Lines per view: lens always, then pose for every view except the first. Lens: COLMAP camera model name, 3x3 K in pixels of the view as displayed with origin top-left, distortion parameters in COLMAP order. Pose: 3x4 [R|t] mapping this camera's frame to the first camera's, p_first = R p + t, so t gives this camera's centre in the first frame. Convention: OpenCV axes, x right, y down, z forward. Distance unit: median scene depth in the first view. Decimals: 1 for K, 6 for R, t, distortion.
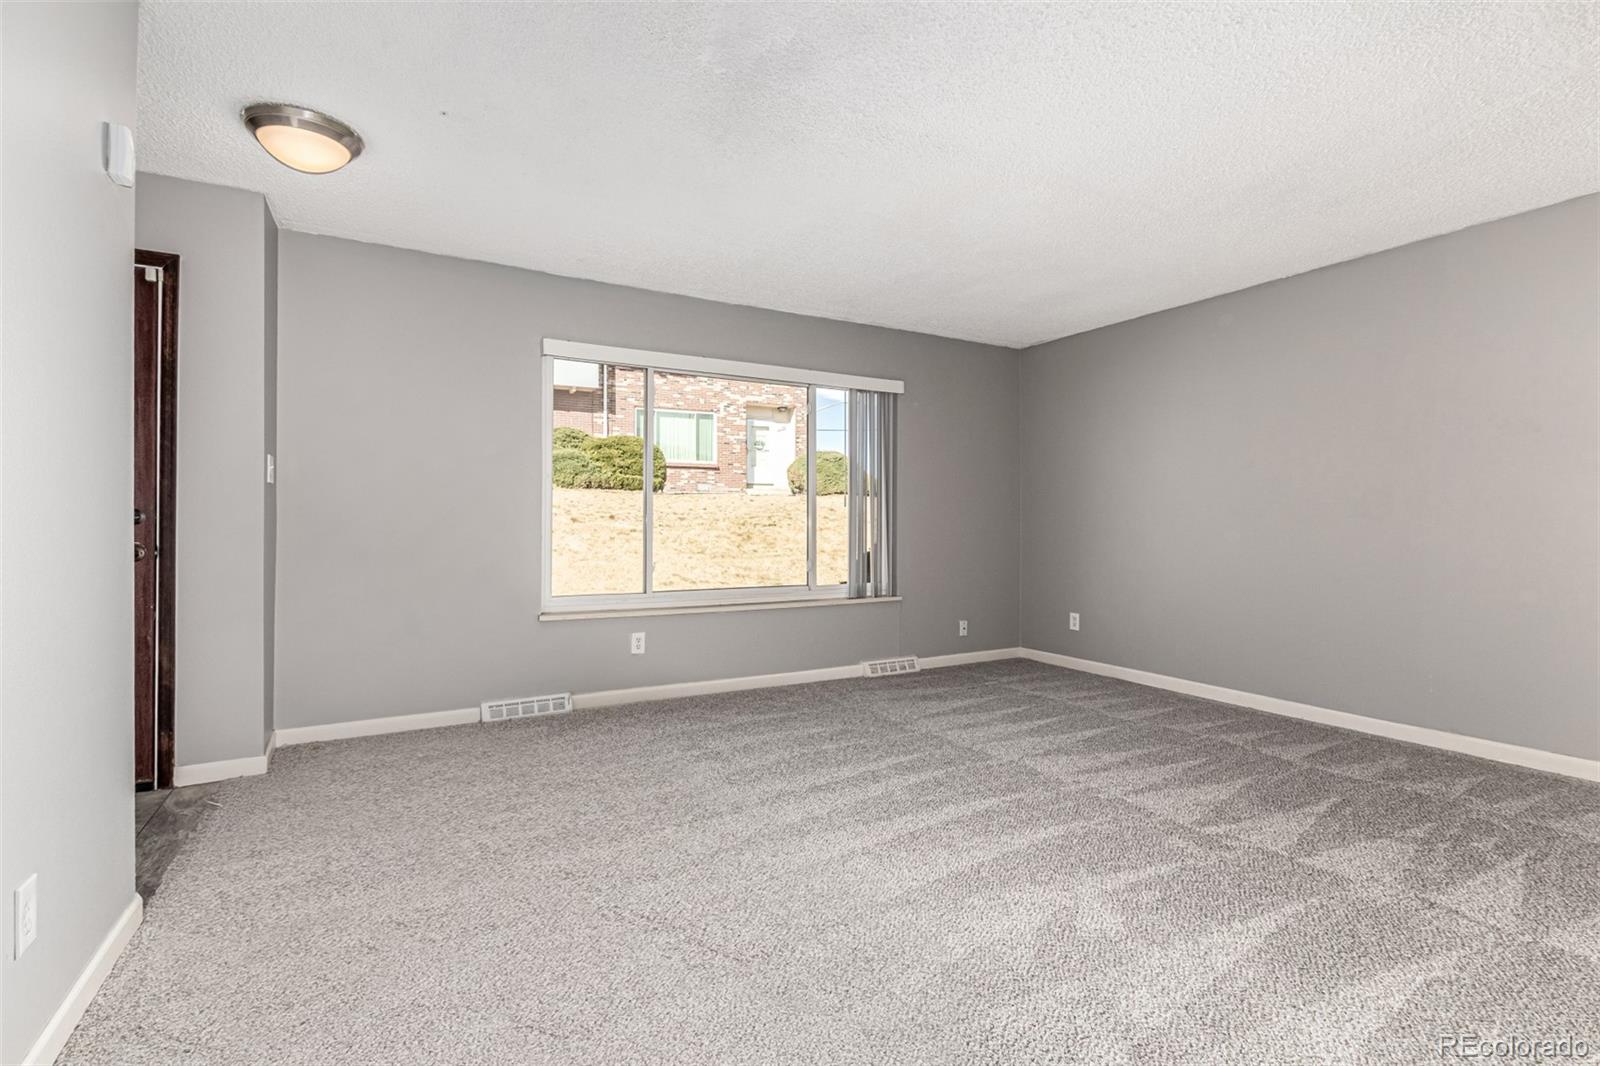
lens RADIAL K [[726.5, 0, 791.9], [0, 726.5, 531.3], [0, 0, 1]] dist [0.002585, -0.002116]
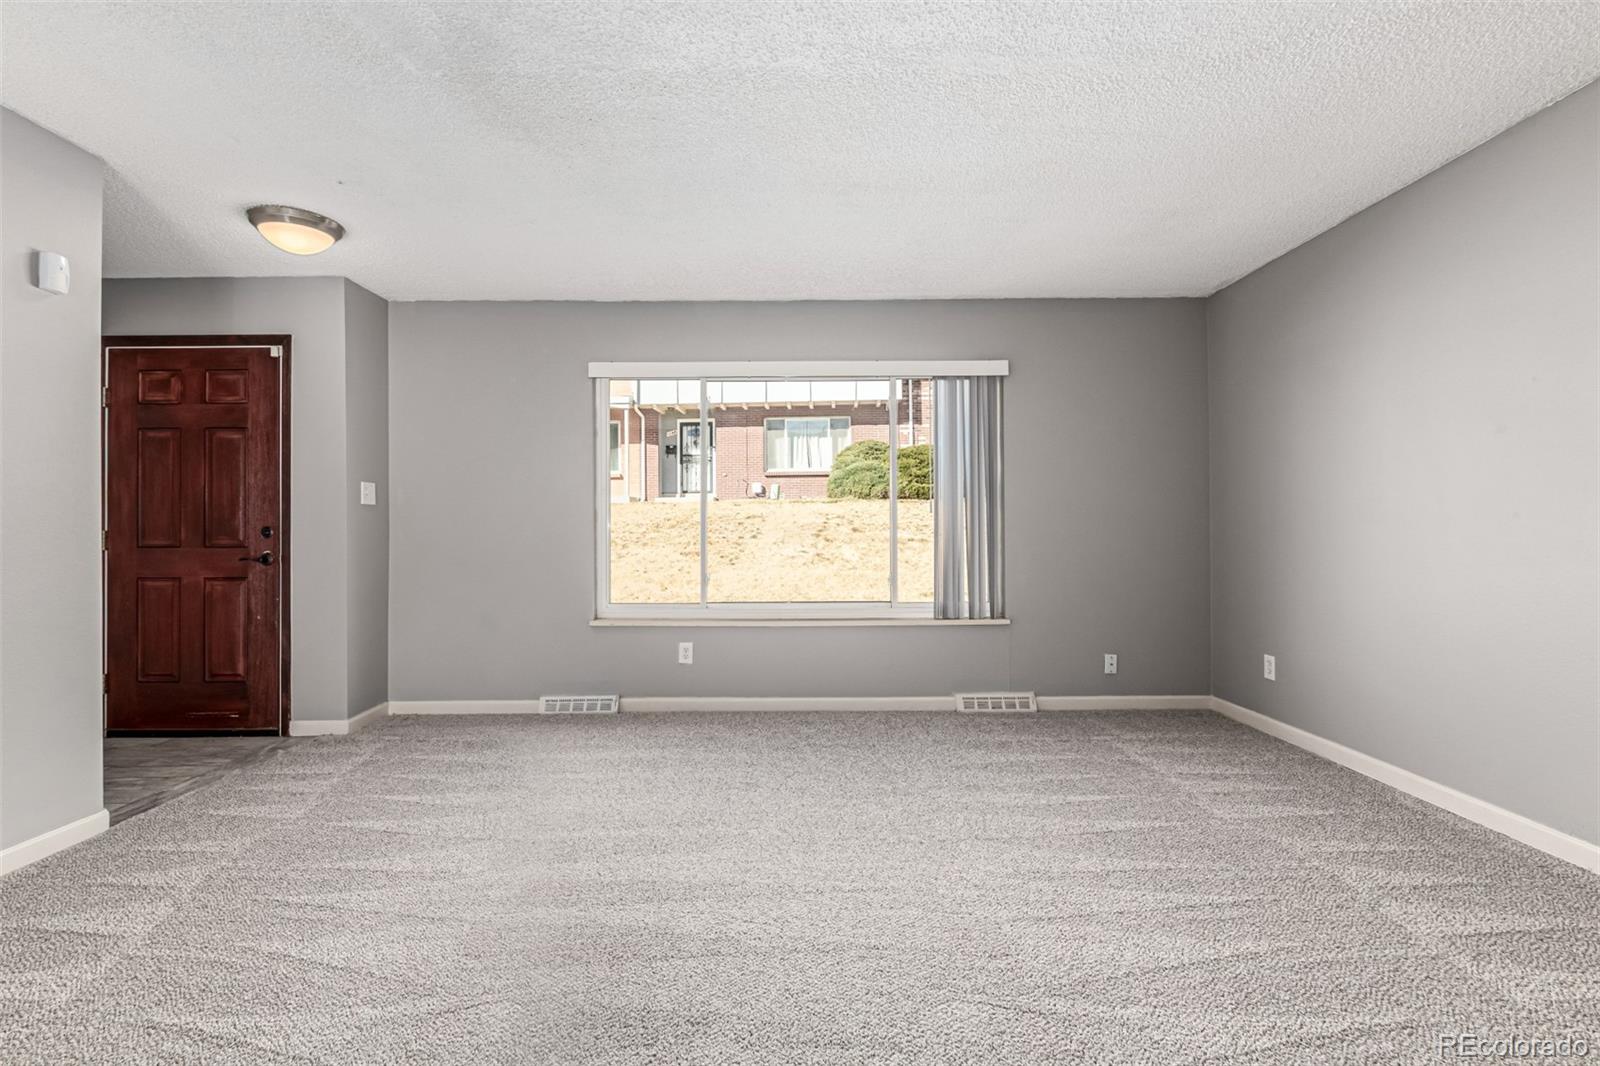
lens RADIAL K [[726.5, 0, 795.6], [0, 726.5, 530.6], [0, 0, 1]] dist [0.002585, -0.002116]
pose [[0.877388, -0.009149, -0.479694, 0.335274], [0.002690, 0.999896, -0.014149, -0.000500], [0.479774, 0.011124, 0.877322, 0.155925]]
